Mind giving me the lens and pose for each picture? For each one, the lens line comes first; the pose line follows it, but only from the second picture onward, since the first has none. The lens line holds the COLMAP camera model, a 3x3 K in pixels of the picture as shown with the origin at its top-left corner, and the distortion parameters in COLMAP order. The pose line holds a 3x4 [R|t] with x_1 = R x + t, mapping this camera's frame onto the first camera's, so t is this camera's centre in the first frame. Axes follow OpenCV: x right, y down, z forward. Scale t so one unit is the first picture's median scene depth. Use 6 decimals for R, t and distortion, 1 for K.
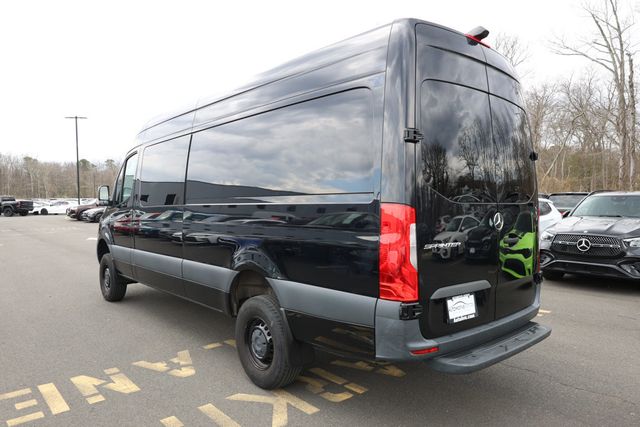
lens RADIAL K [[441.0, 0, 332.2], [0, 441.0, 210.2], [0, 0, 1]] dist [-0.020616, 0.005003]
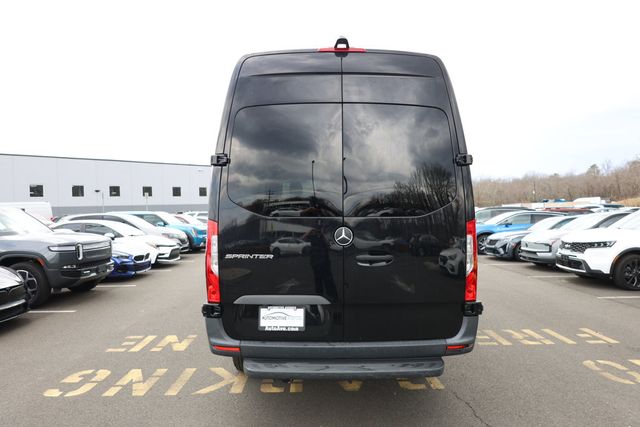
lens RADIAL K [[441.0, 0, 322.7], [0, 441.0, 212.9], [0, 0, 1]] dist [-0.020616, 0.005003]
pose [[0.763816, -0.005838, -0.645407, 0.803622], [-0.008518, 0.999781, -0.019125, -0.005722], [0.645378, 0.020105, 0.763599, 0.206655]]
